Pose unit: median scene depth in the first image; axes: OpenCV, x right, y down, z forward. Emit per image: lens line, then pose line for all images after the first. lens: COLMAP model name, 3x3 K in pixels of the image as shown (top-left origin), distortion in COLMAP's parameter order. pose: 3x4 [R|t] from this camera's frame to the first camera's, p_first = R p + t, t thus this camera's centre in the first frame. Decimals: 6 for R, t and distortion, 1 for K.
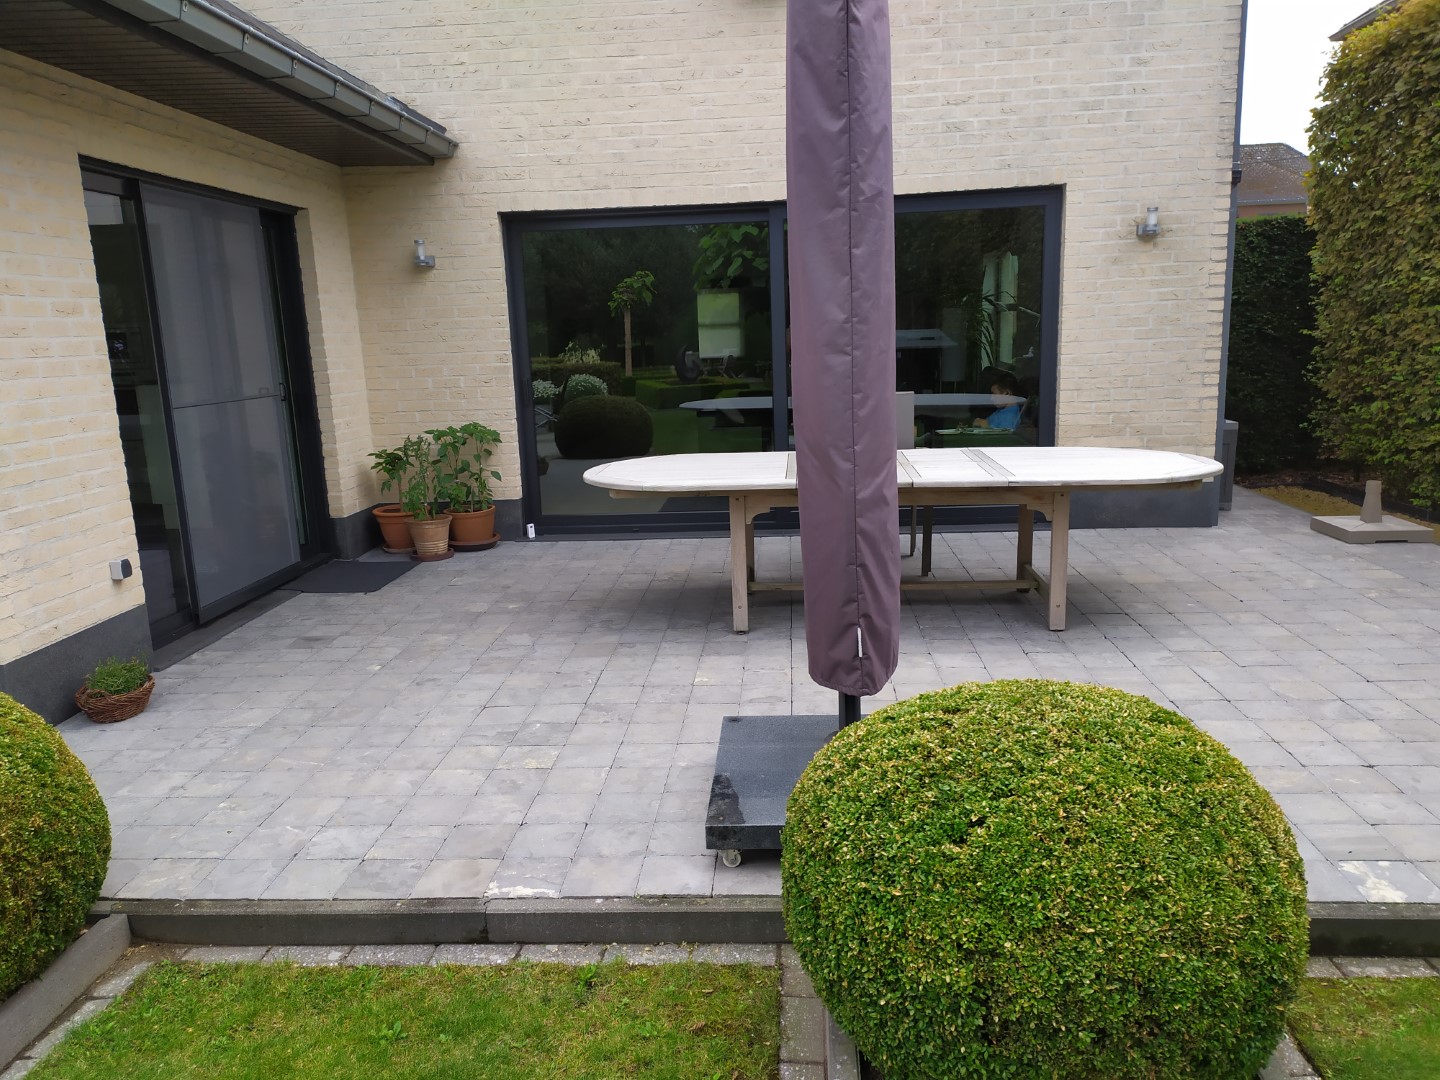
lens RADIAL K [[1106.8, 0, 704.4], [0, 1106.8, 540.2], [0, 0, 1]] dist [0.120089, -0.142692]
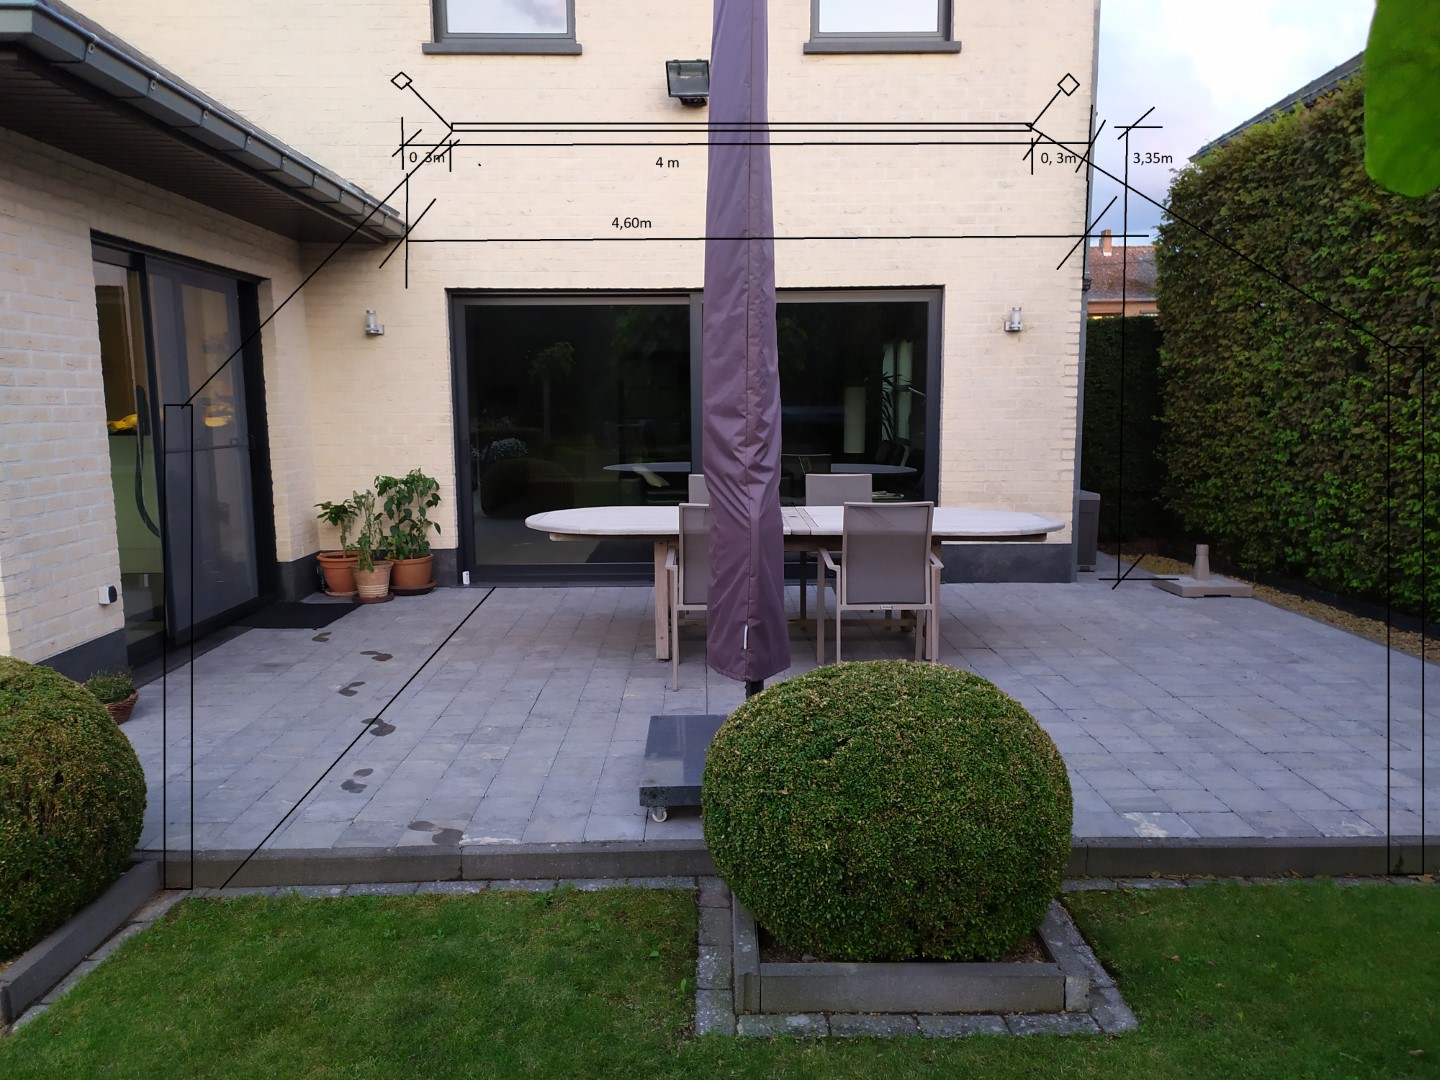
lens RADIAL K [[1106.8, 0, 704.4], [0, 1106.8, 540.2], [0, 0, 1]] dist [0.120089, -0.142692]
pose [[0.996701, 0.019190, 0.078857, -0.019066], [-0.014177, 0.997872, -0.063645, 0.036248], [-0.079911, 0.062317, 0.994852, -0.168534]]
